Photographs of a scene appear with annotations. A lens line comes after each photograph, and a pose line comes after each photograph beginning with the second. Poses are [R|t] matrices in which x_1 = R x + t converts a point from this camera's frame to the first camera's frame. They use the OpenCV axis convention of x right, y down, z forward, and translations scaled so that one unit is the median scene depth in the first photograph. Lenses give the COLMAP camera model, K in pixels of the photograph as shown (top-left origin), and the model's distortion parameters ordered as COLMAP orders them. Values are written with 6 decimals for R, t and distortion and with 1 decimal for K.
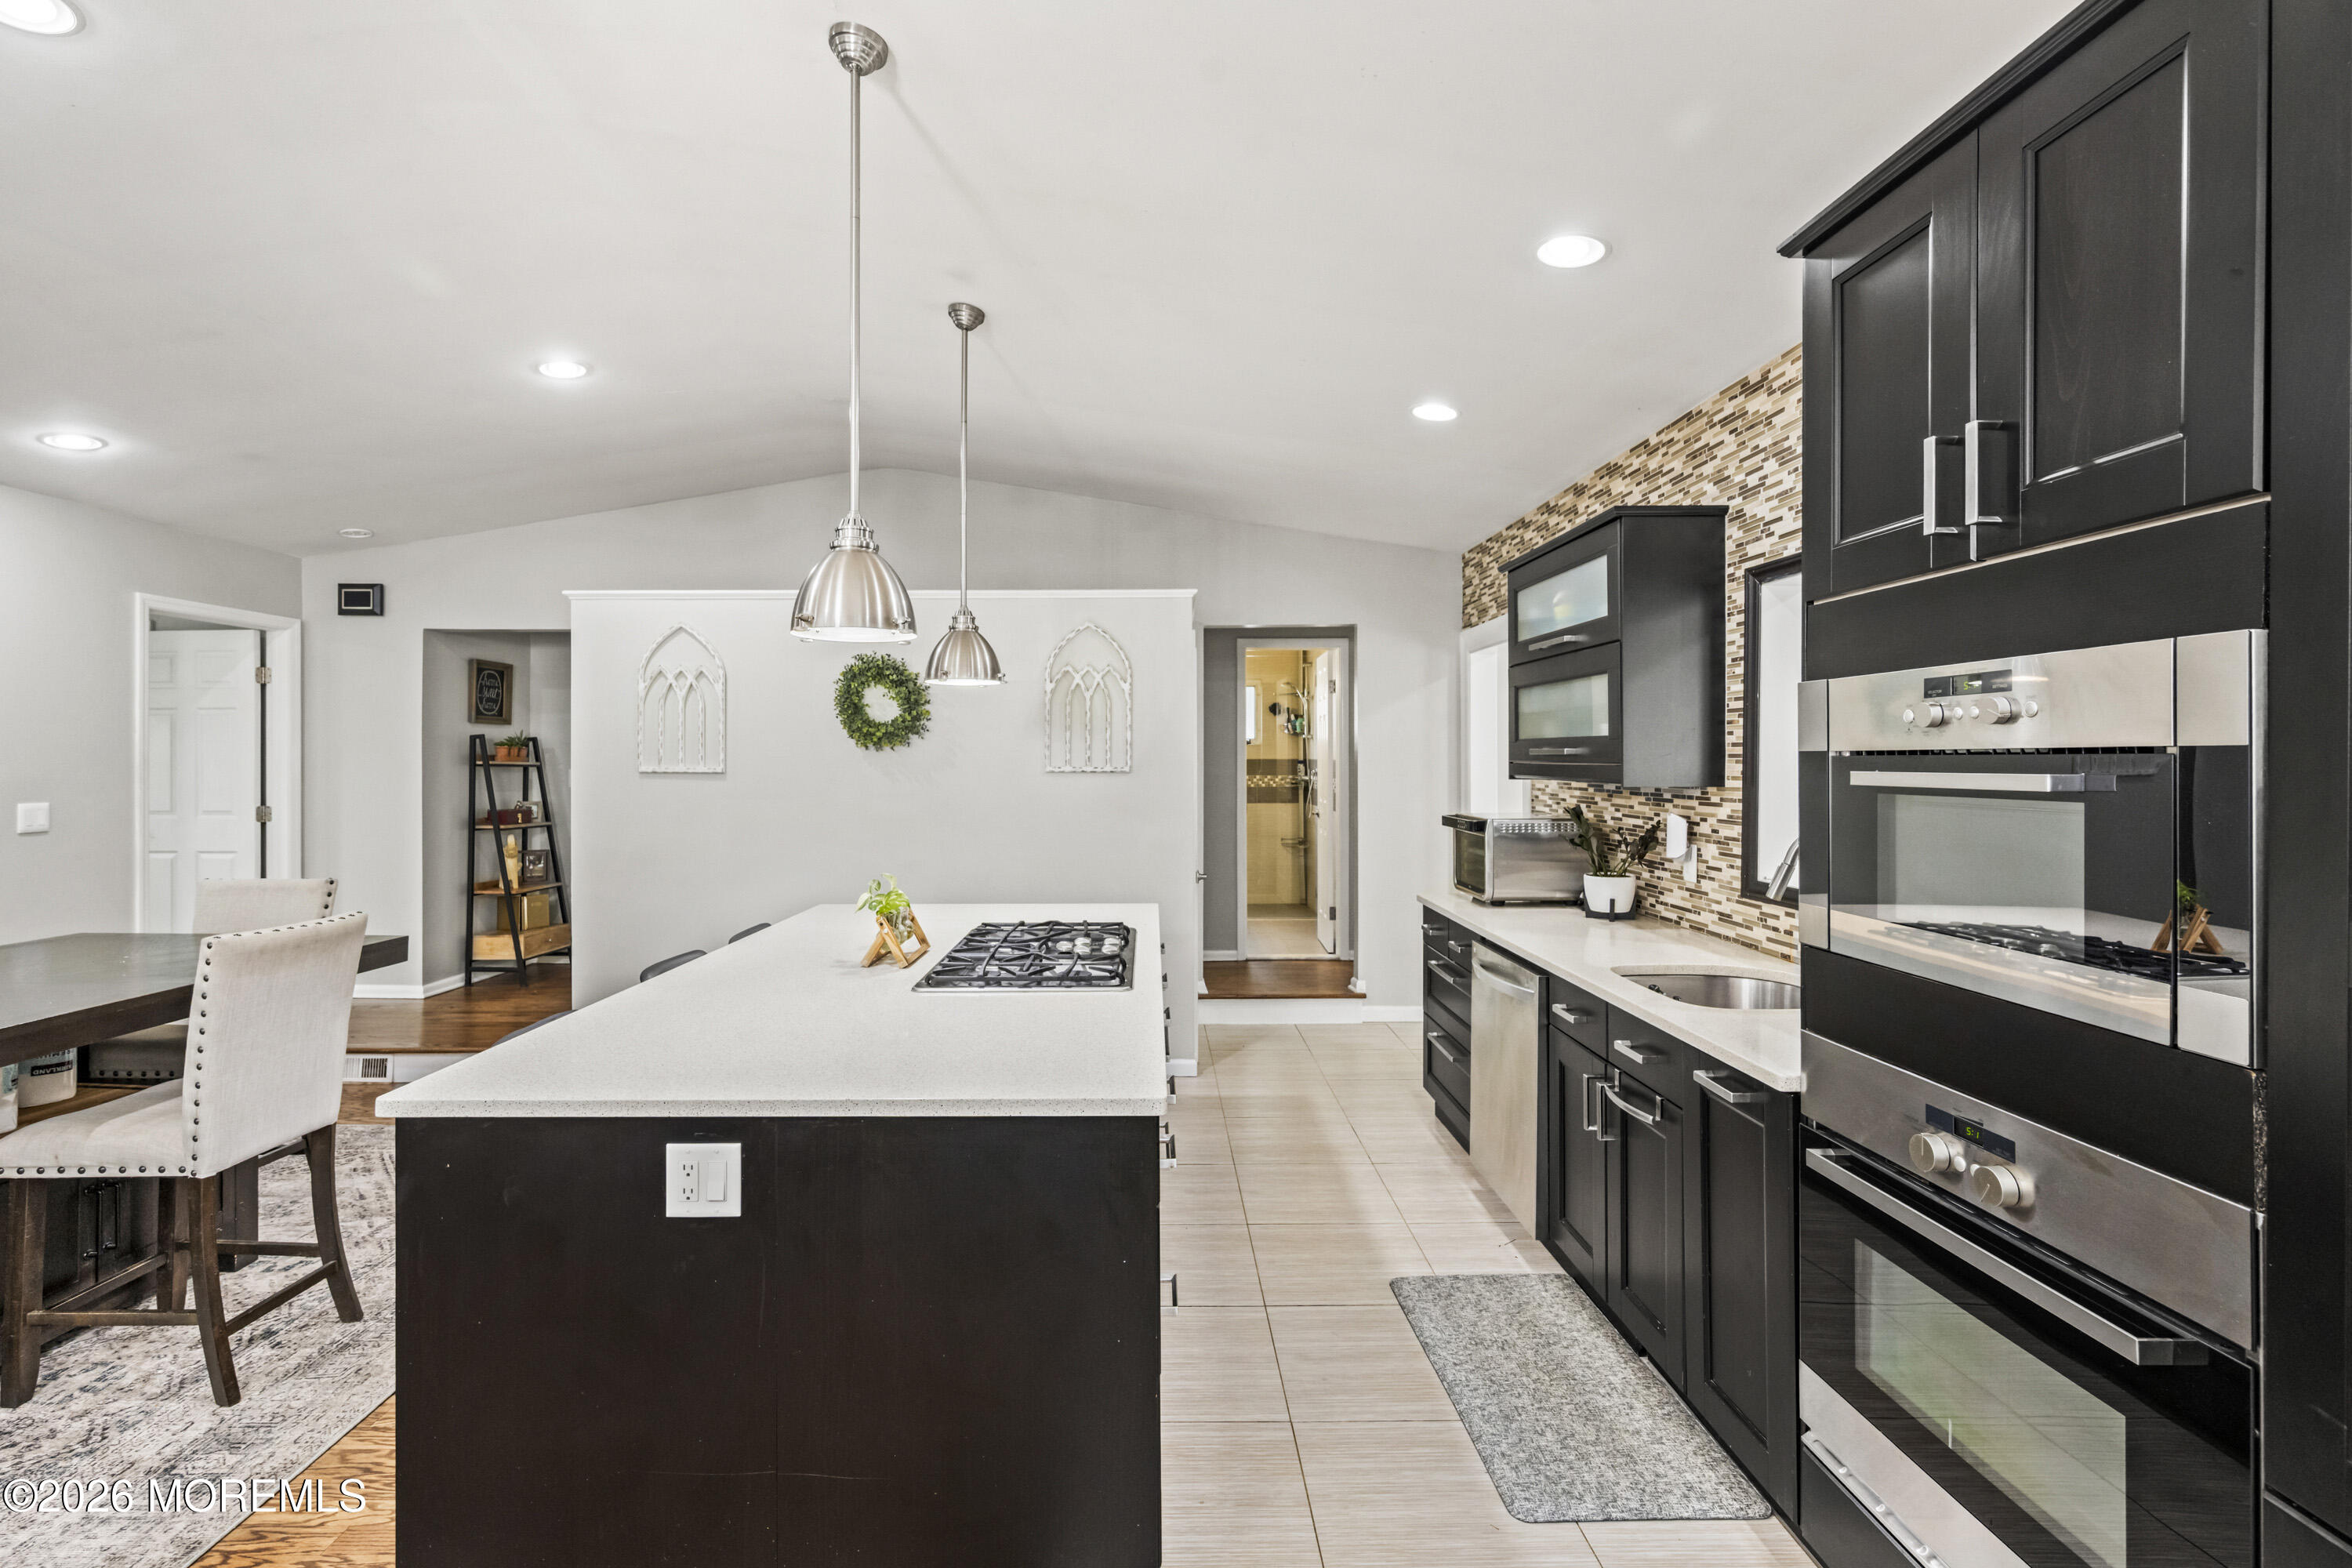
lens RADIAL K [[1060.2, 0, 1152.2], [0, 1060.2, 760.5], [0, 0, 1]] dist [0.000427, -0.000541]
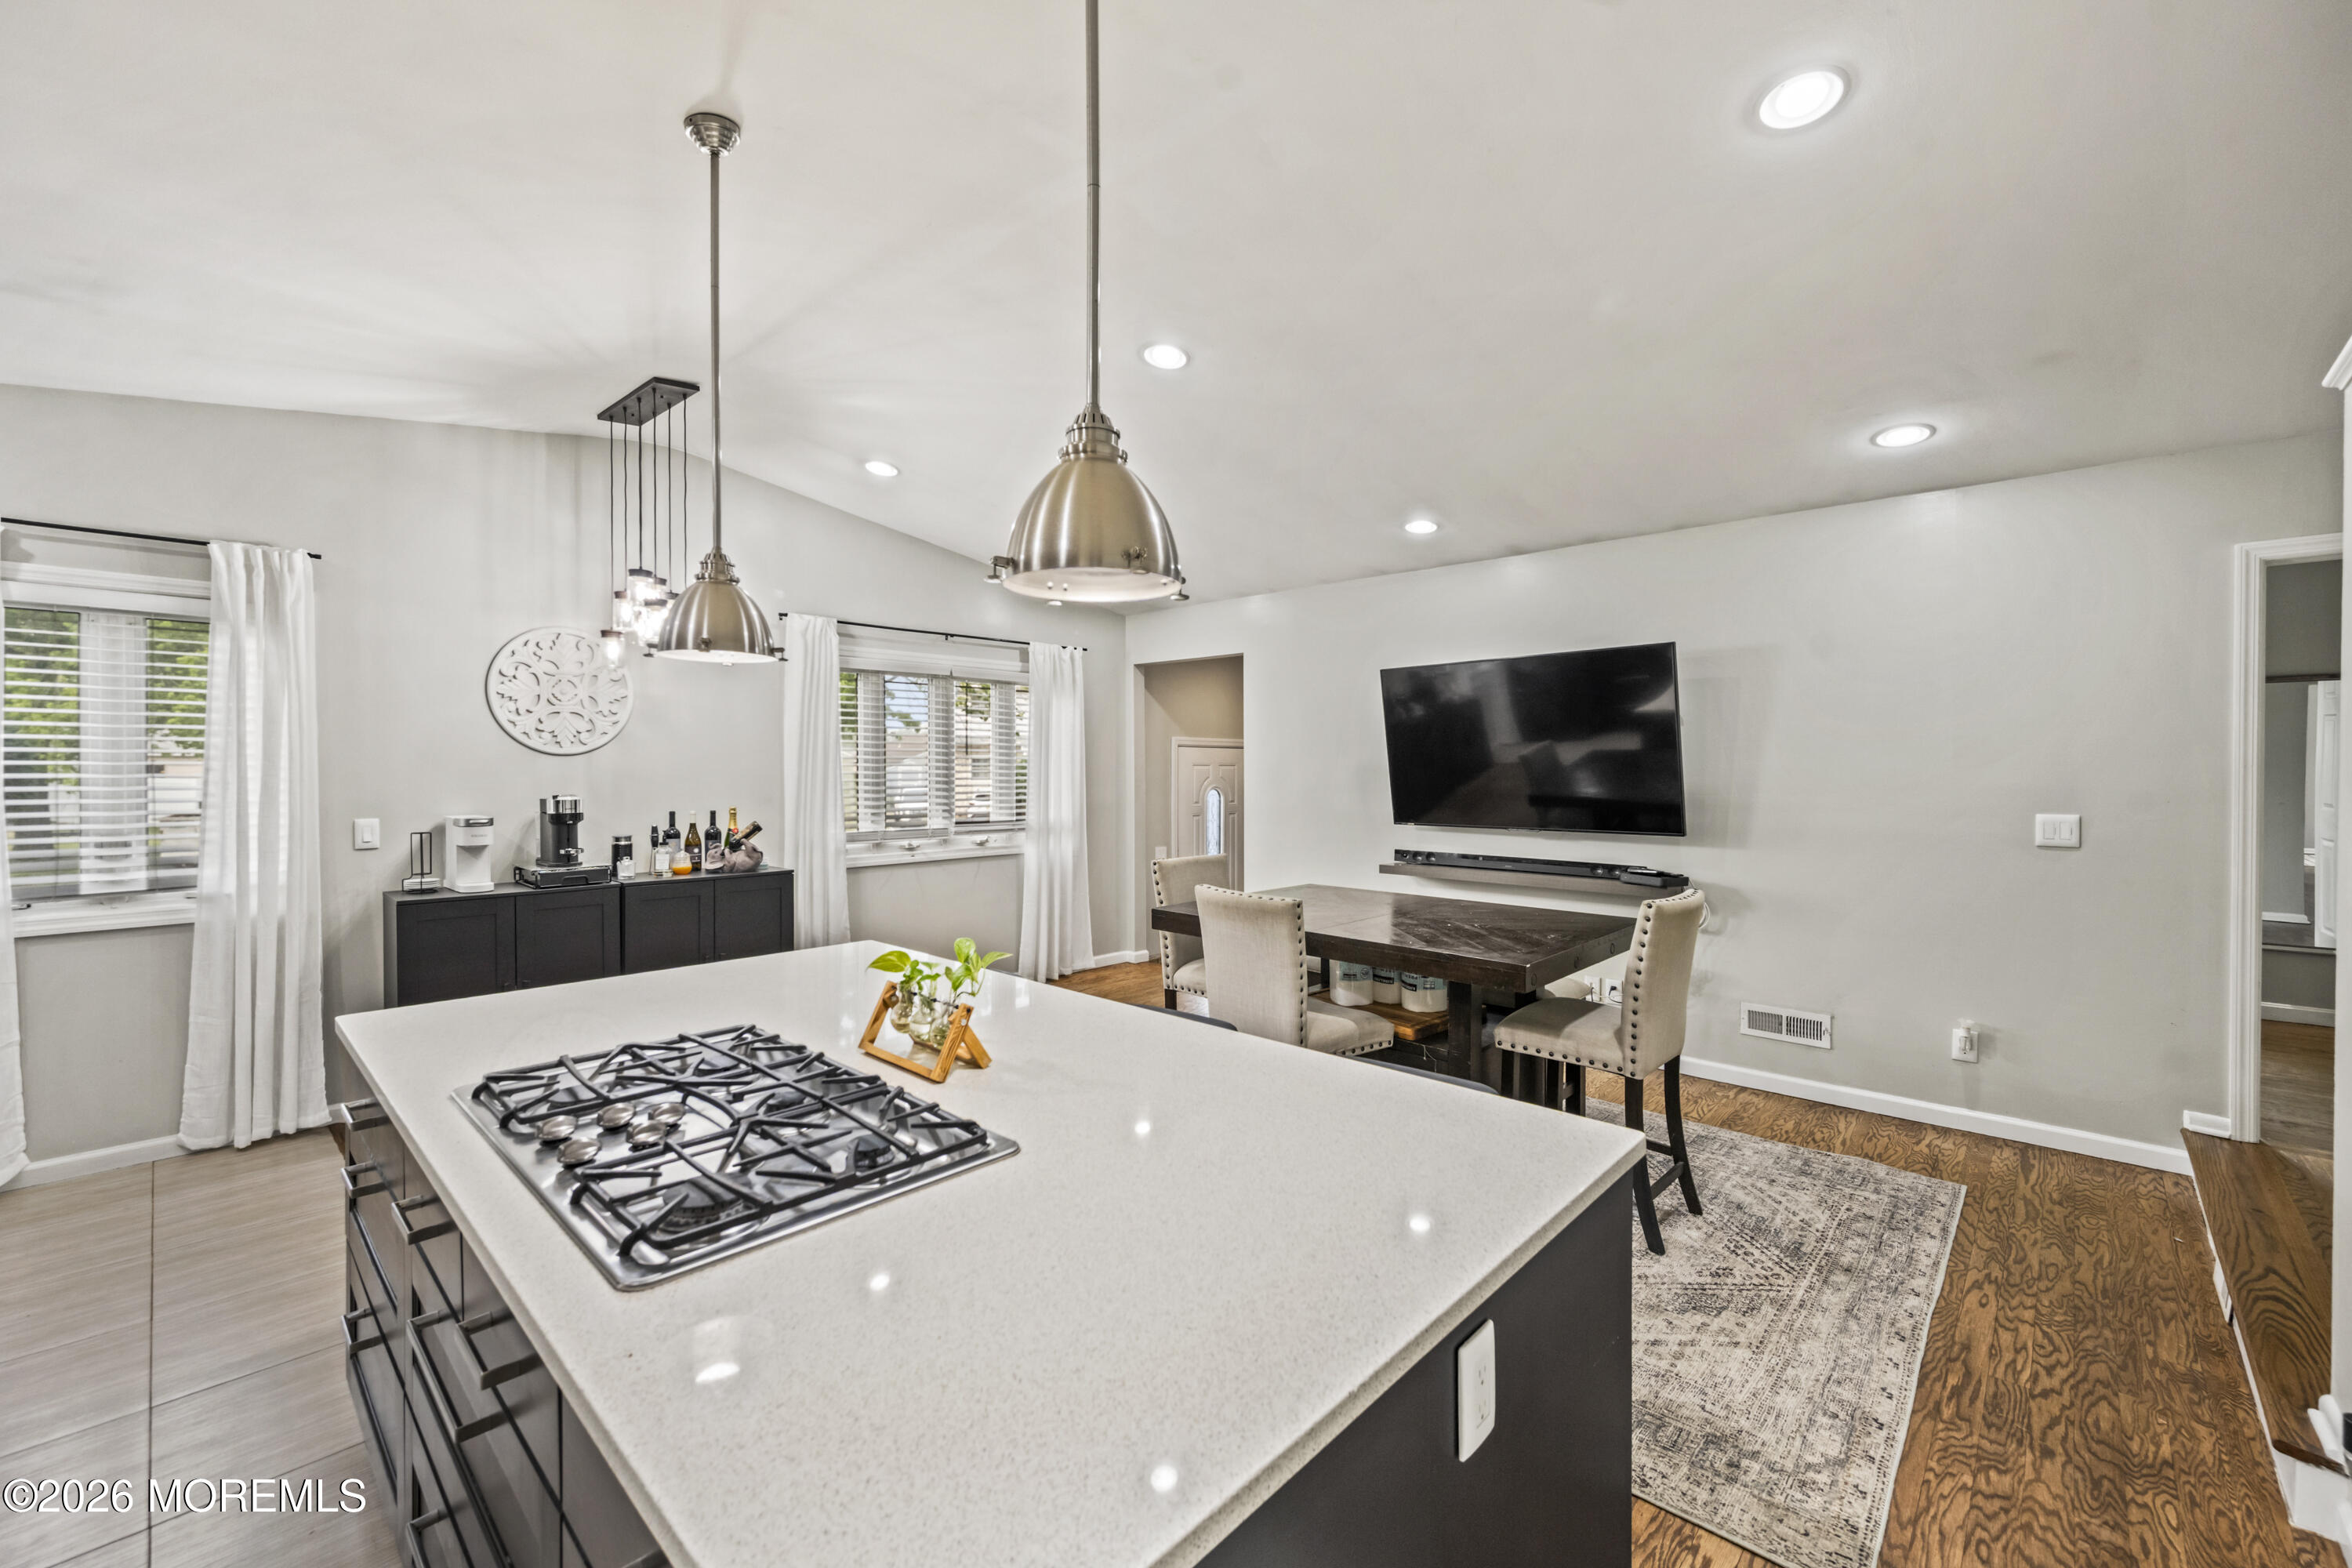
lens RADIAL K [[955.8, 0, 1190.8], [0, 955.8, 766.6], [0, 0, 1]] dist [0.001516, 0.000100]
pose [[-0.686078, -0.001683, -0.727526, 0.082235], [-0.000016, 0.999997, -0.002297, 0.001659], [0.727528, -0.001564, -0.686076, 1.401123]]
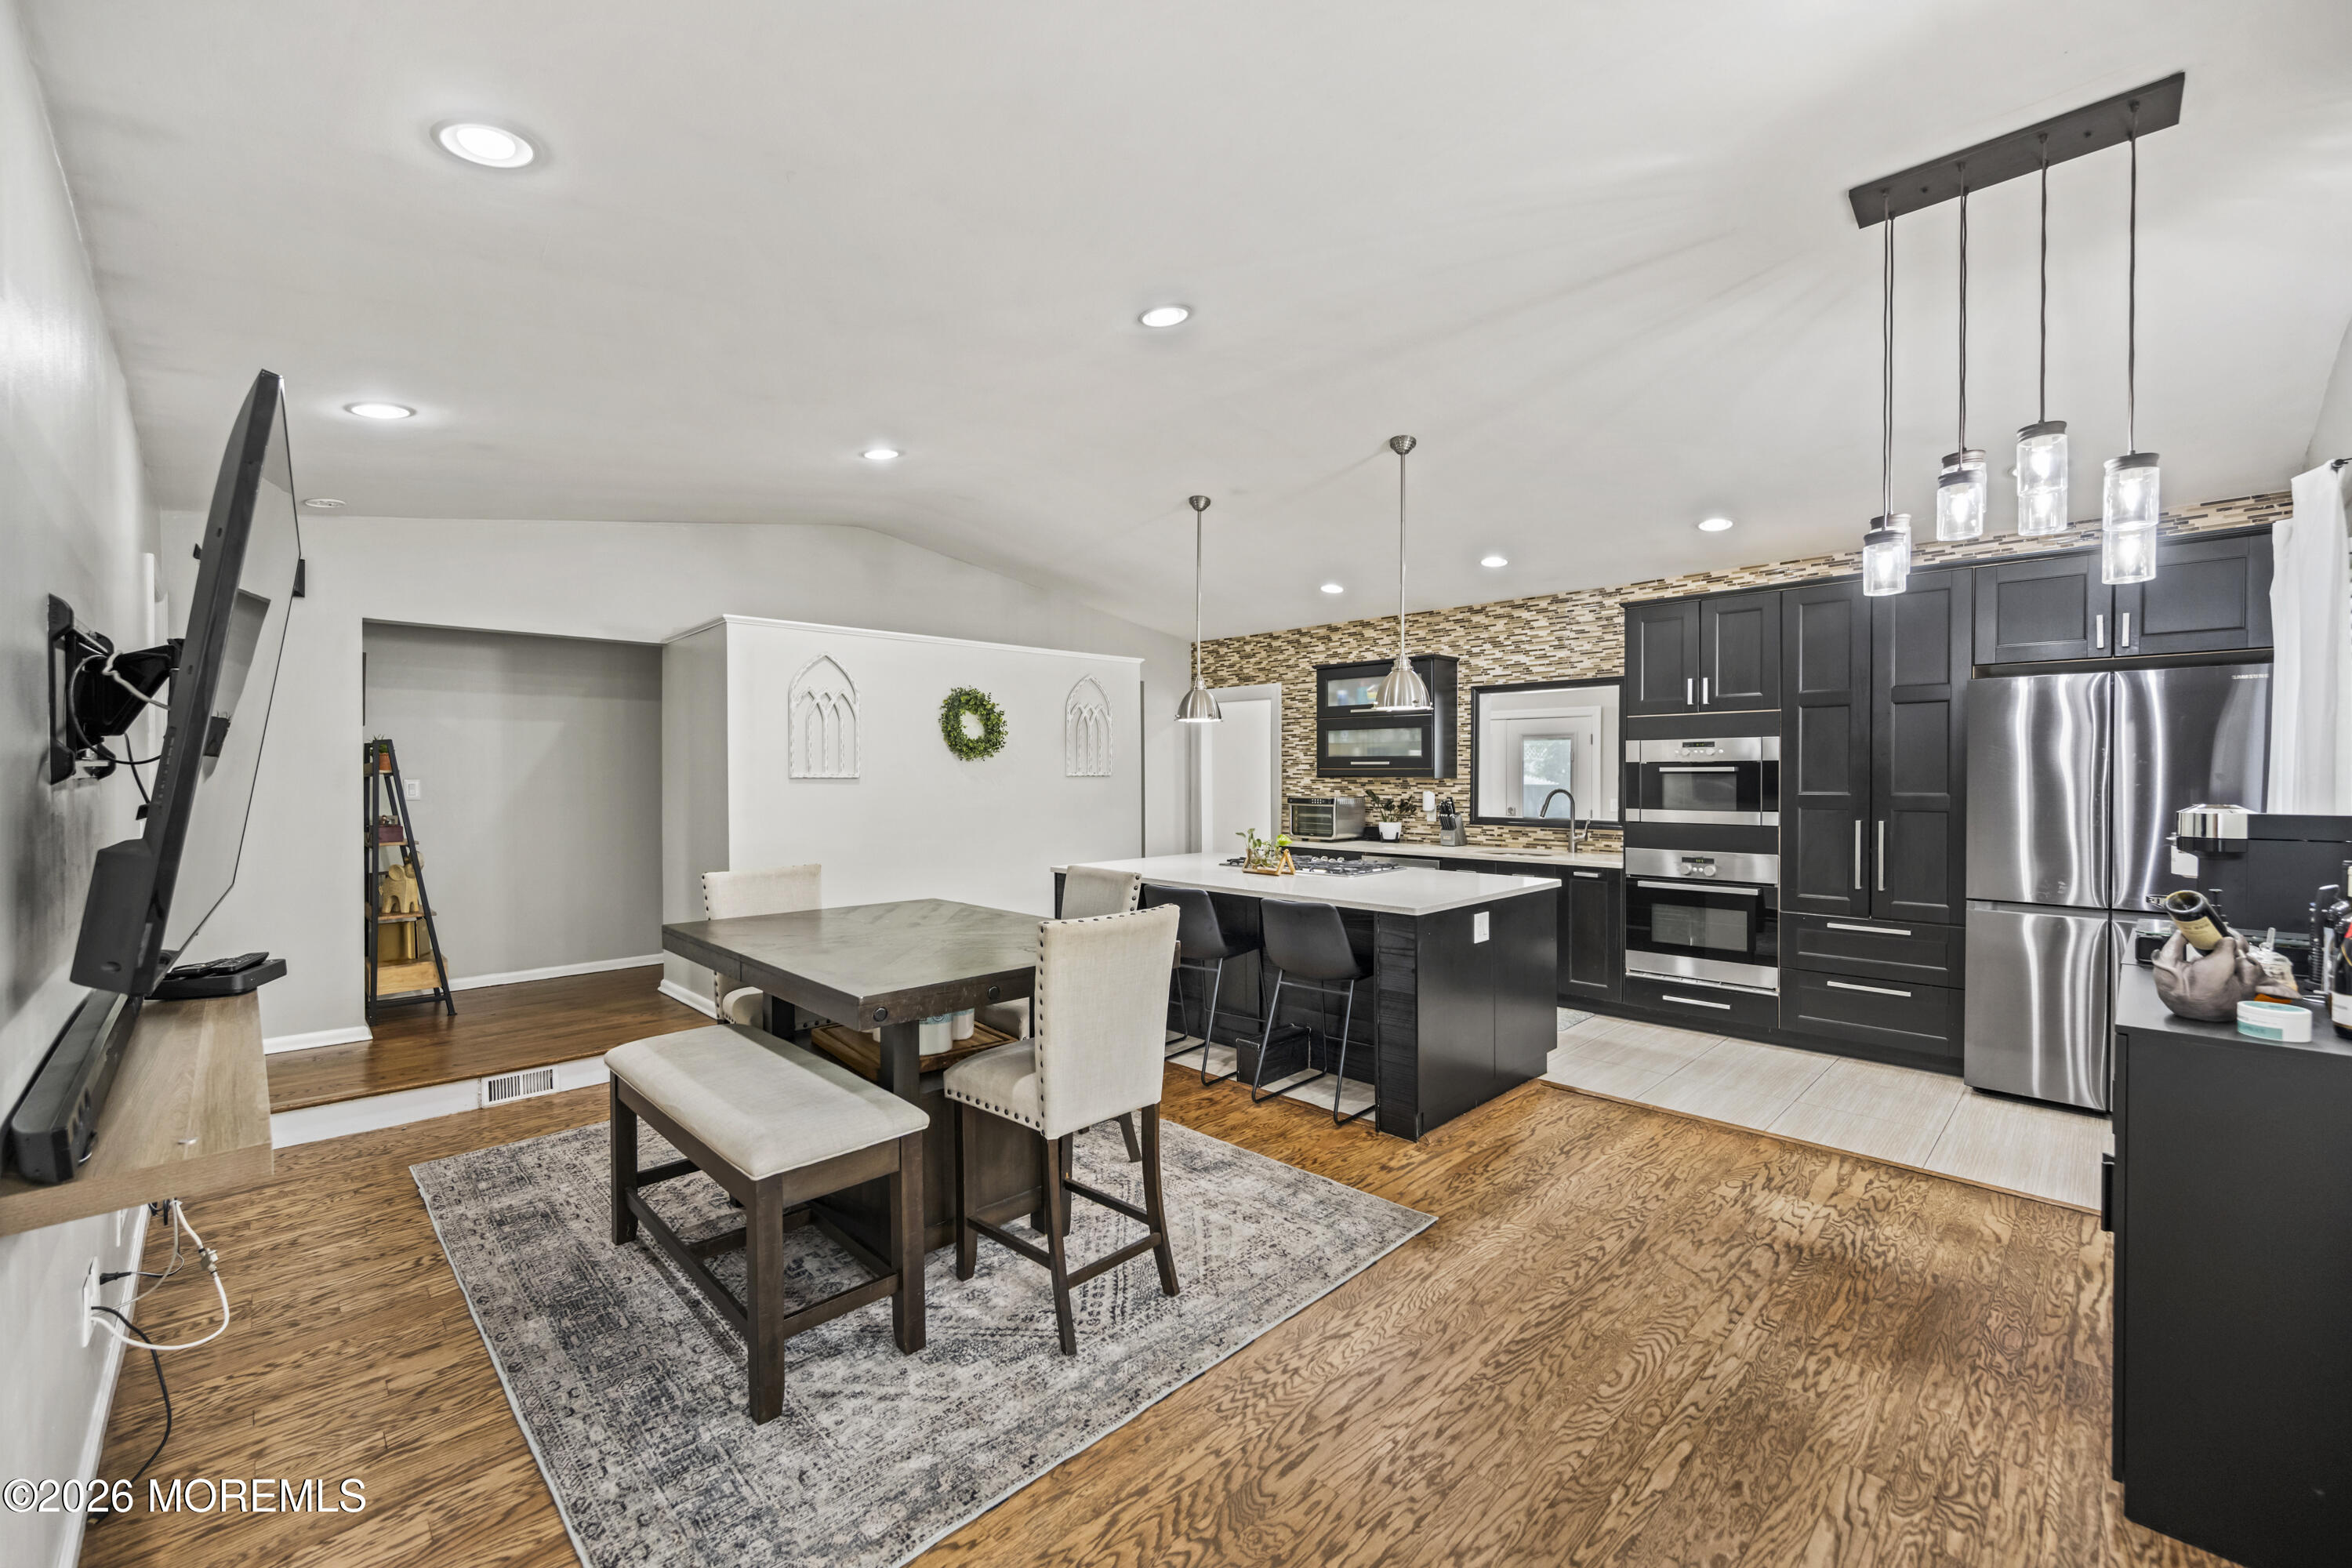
lens RADIAL K [[955.8, 0, 1195.3], [0, 955.8, 777.1], [0, 0, 1]] dist [0.001516, 0.000100]
pose [[0.708304, -0.005356, 0.705888, -1.347775], [0.004222, 0.999985, 0.003352, 0.012611], [-0.705895, 0.000606, 0.708316, -0.078381]]
